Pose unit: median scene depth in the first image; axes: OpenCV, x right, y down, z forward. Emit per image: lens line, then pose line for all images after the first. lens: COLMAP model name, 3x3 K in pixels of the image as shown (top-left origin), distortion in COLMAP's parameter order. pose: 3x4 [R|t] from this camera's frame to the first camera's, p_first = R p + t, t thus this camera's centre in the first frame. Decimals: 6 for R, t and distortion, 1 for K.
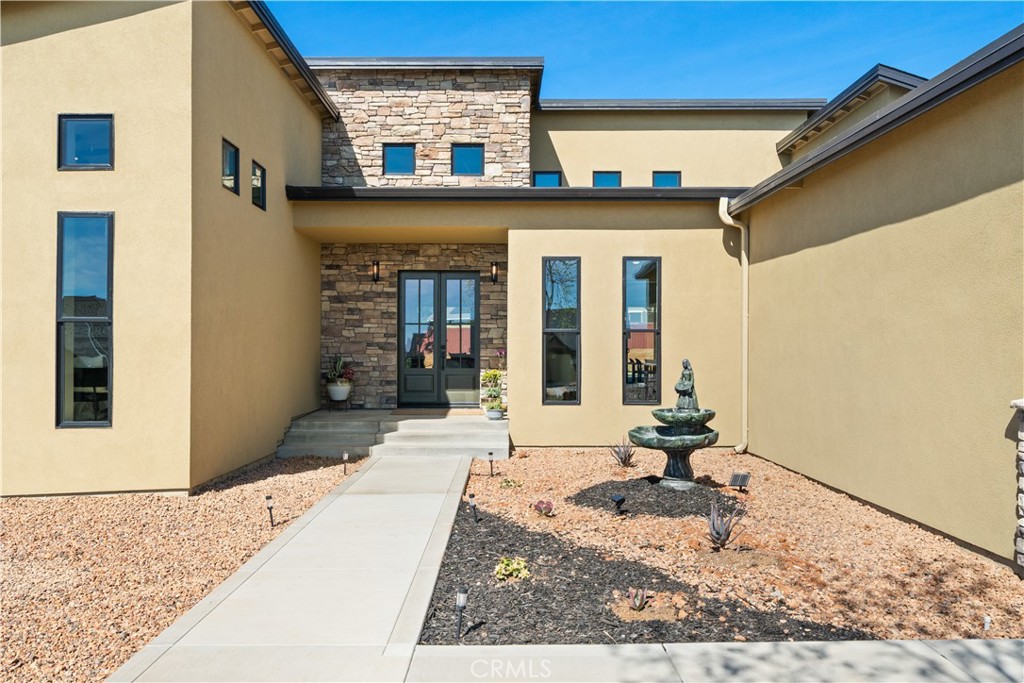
lens RADIAL K [[789.2, 0, 502.5], [0, 789.2, 329.9], [0, 0, 1]] dist [0.000107, 0.002633]
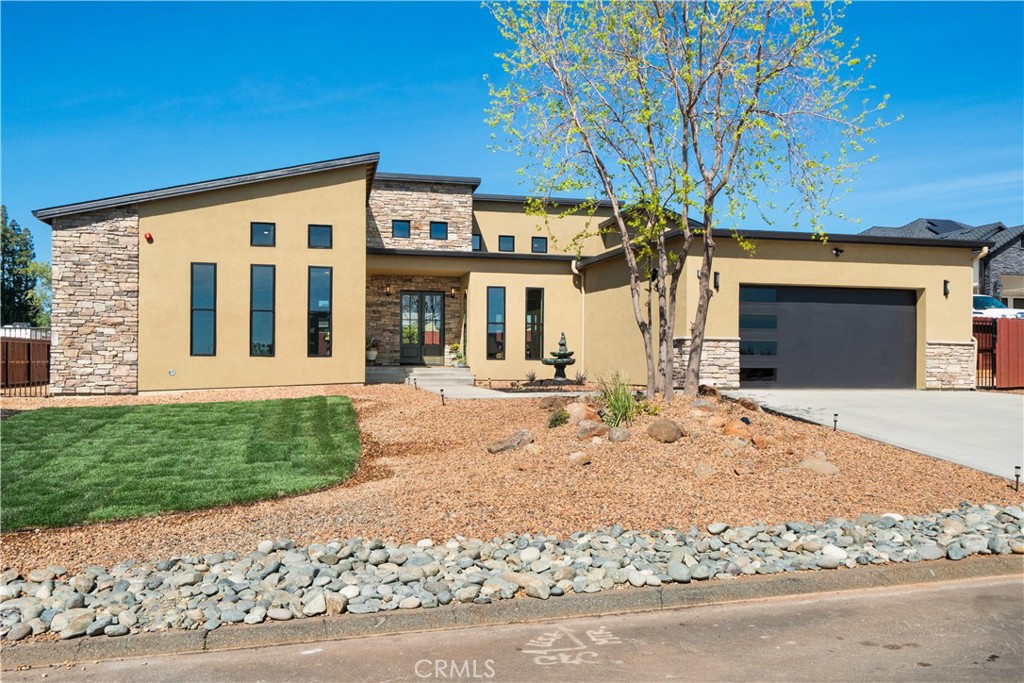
lens RADIAL K [[846.4, 0, 513.8], [0, 846.4, 347.0], [0, 0, 1]] dist [0.004540, -0.001804]
pose [[0.972586, 0.008928, 0.232374, -0.332175], [-0.009853, 0.999947, 0.002819, 0.048321], [-0.232337, -0.005031, 0.972622, -0.968479]]
